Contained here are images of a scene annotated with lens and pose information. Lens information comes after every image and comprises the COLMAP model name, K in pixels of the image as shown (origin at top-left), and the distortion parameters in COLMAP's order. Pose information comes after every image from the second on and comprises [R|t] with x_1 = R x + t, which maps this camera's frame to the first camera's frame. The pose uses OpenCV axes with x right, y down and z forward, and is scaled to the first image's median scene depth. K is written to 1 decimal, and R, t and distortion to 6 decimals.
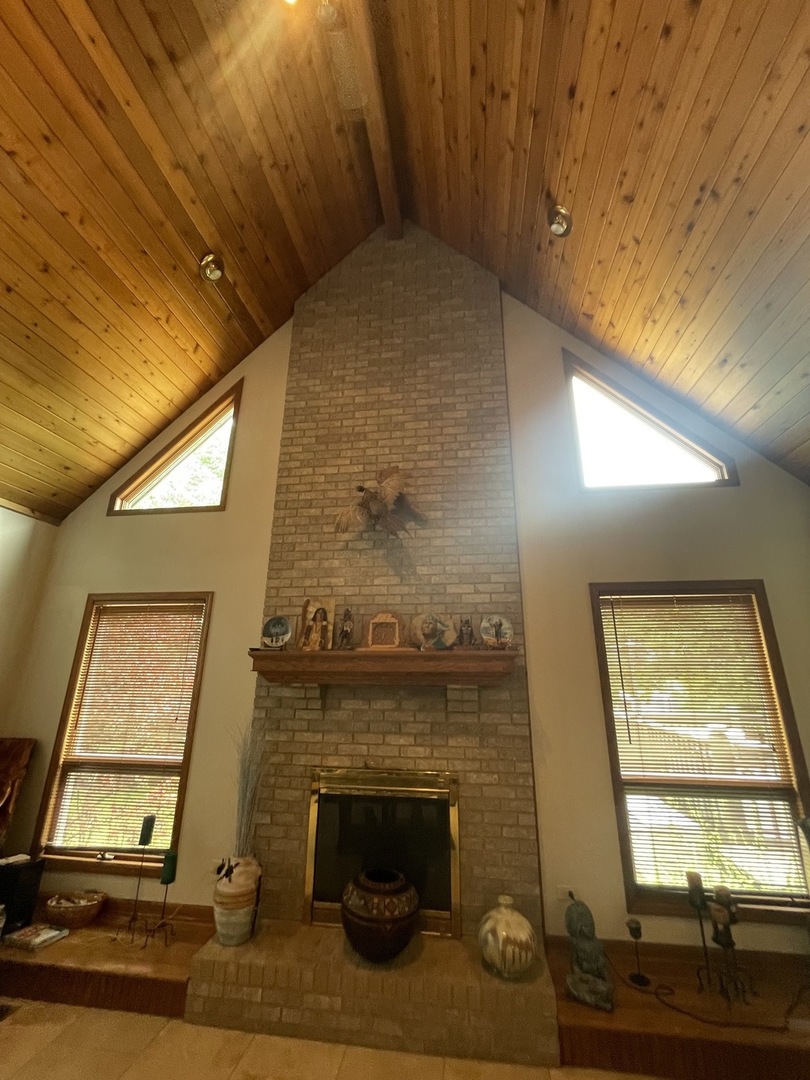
lens RADIAL K [[438.9, 0, 407.4], [0, 438.9, 540.0], [0, 0, 1]] dist [-0.003635, 0.000495]
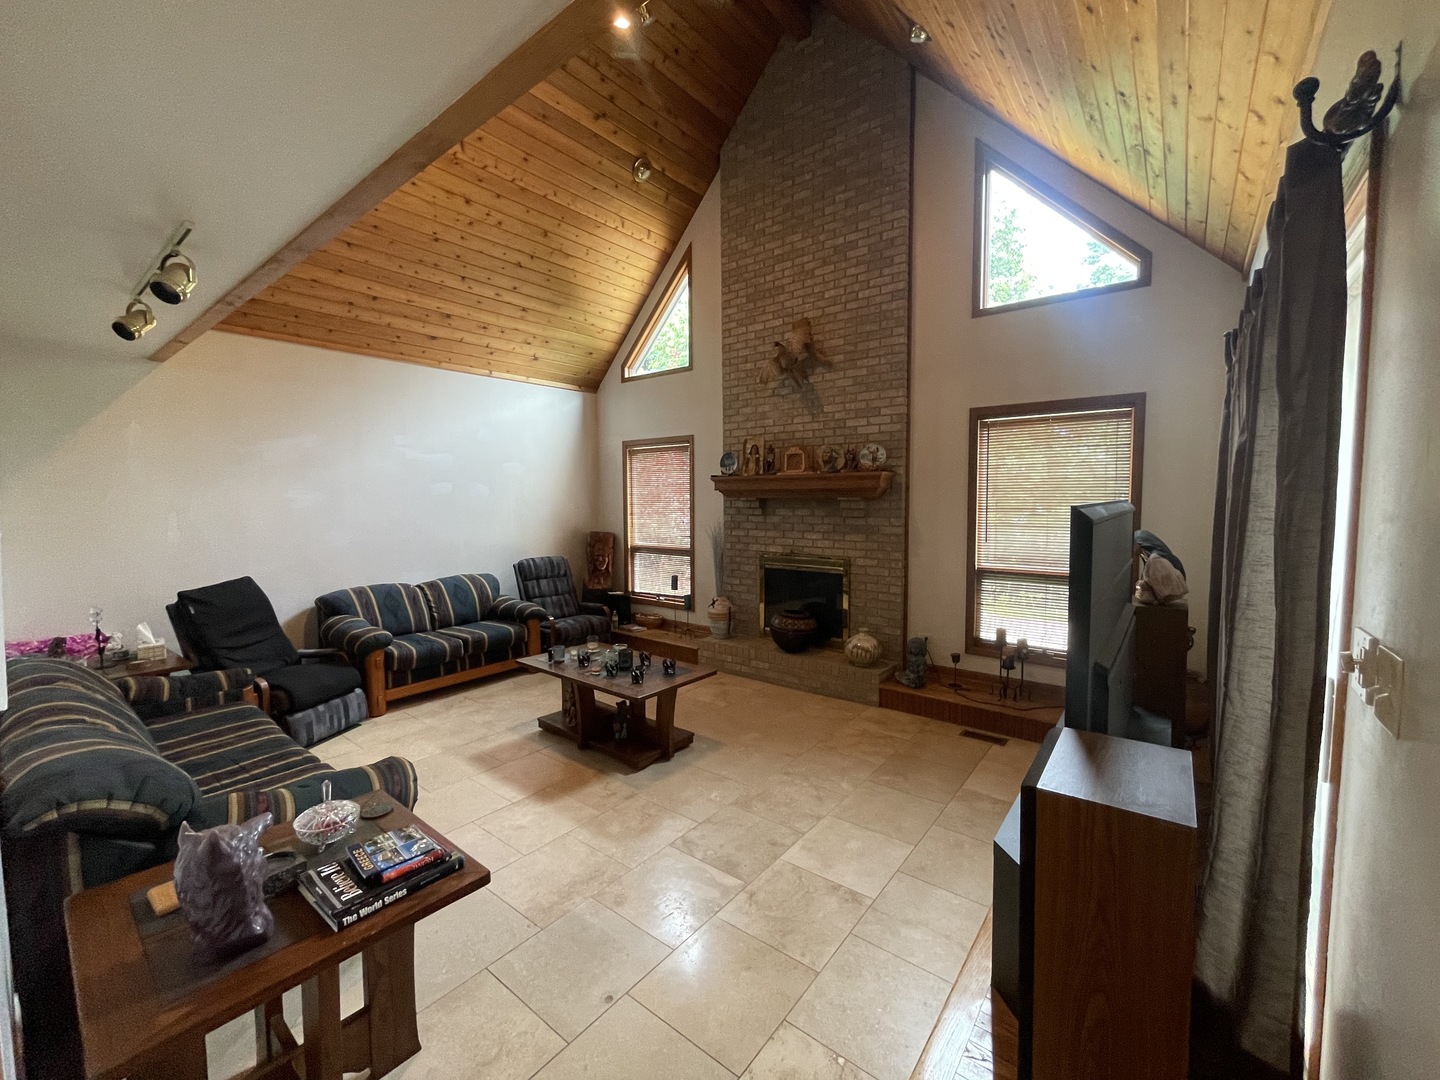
lens RADIAL K [[585.2, 0, 720.2], [0, 585.2, 536.0], [0, 0, 1]] dist [-0.003635, 0.000495]
pose [[0.863616, 0.021310, -0.503699, 0.600087], [0.161901, 0.934463, 0.317123, -0.164105], [0.477446, -0.355422, 0.803567, -0.575342]]
